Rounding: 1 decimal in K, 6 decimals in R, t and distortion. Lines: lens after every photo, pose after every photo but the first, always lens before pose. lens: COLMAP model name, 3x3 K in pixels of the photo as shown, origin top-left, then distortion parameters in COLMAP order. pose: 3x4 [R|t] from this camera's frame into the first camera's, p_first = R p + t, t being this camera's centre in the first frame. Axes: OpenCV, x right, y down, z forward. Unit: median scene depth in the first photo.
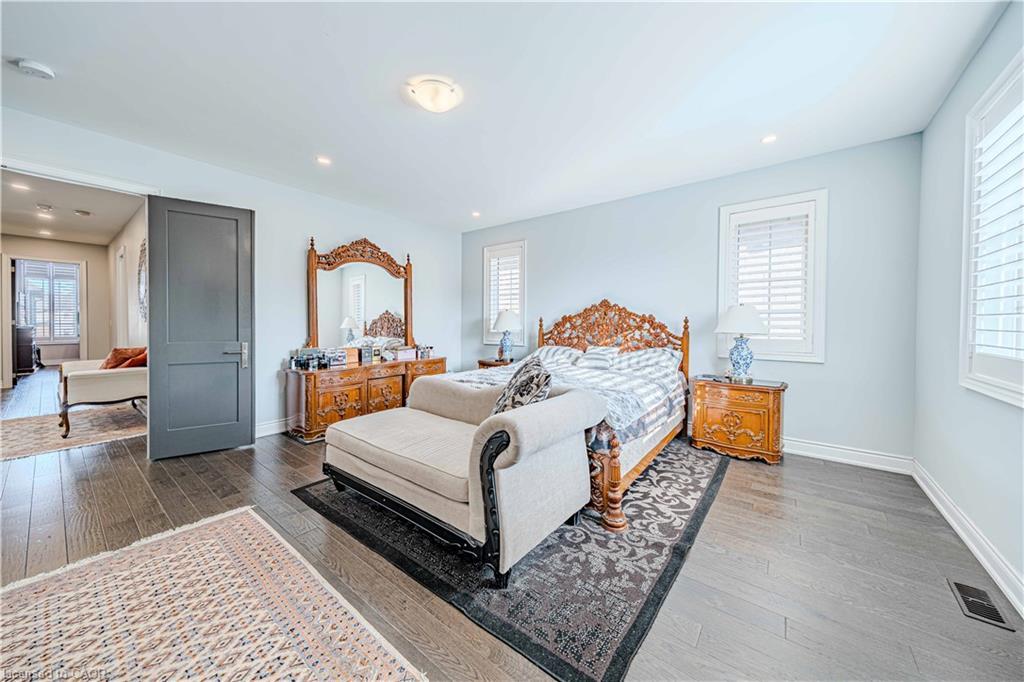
lens RADIAL K [[358.1, 0, 513.4], [0, 358.1, 333.7], [0, 0, 1]] dist [0.010012, -0.000680]
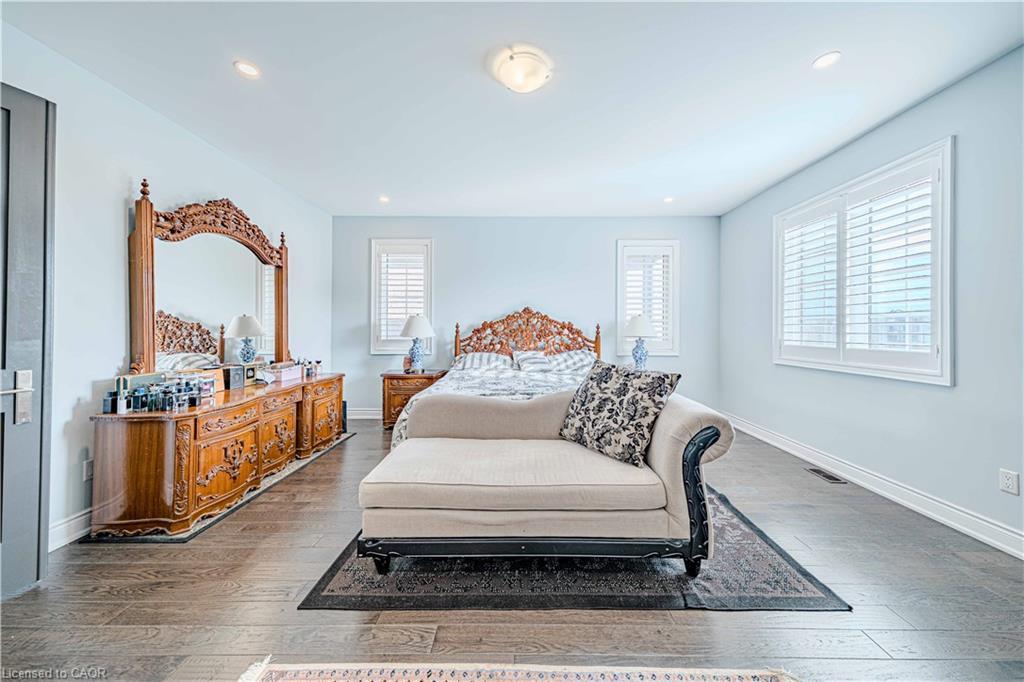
lens RADIAL K [[358.1, 0, 514.4], [0, 358.1, 332.4], [0, 0, 1]] dist [0.010012, -0.000680]
pose [[0.789986, -0.005821, 0.613098, -0.444389], [0.018762, 0.999716, -0.014684, -0.004999], [-0.612838, 0.023103, 0.789871, 0.185071]]
